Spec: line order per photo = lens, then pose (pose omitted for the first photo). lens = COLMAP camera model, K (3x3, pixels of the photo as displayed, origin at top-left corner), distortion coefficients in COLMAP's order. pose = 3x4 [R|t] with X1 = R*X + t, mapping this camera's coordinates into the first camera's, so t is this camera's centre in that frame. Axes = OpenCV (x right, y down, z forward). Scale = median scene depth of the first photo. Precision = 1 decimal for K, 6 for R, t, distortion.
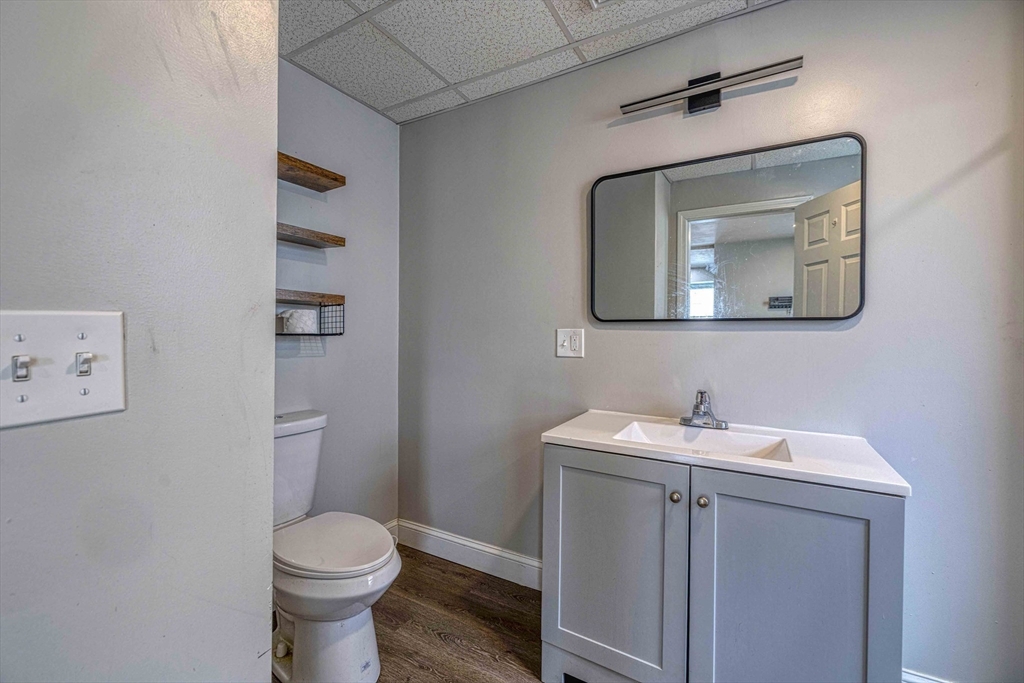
lens RADIAL K [[426.6, 0, 510.1], [0, 426.6, 335.0], [0, 0, 1]] dist [0.001495, 0.000104]
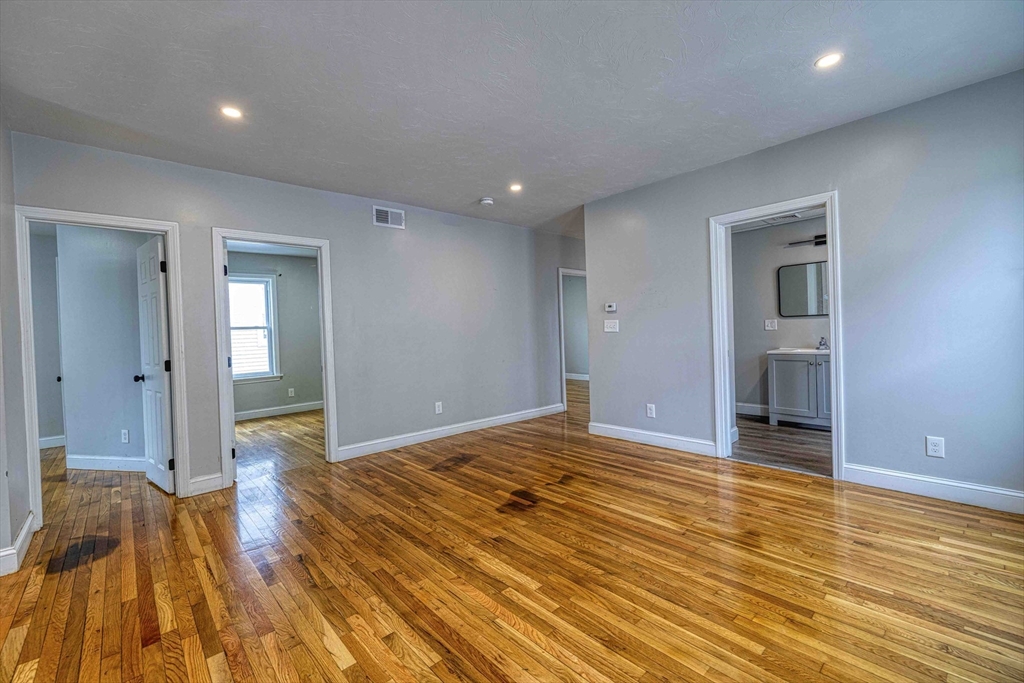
lens RADIAL K [[426.6, 0, 510.1], [0, 426.6, 335.0], [0, 0, 1]] dist [0.001495, 0.000104]
pose [[0.952585, -0.026646, -0.303104, -0.722150], [0.023706, 0.999630, -0.013374, 0.091788], [0.303348, 0.005555, 0.952864, -2.465851]]
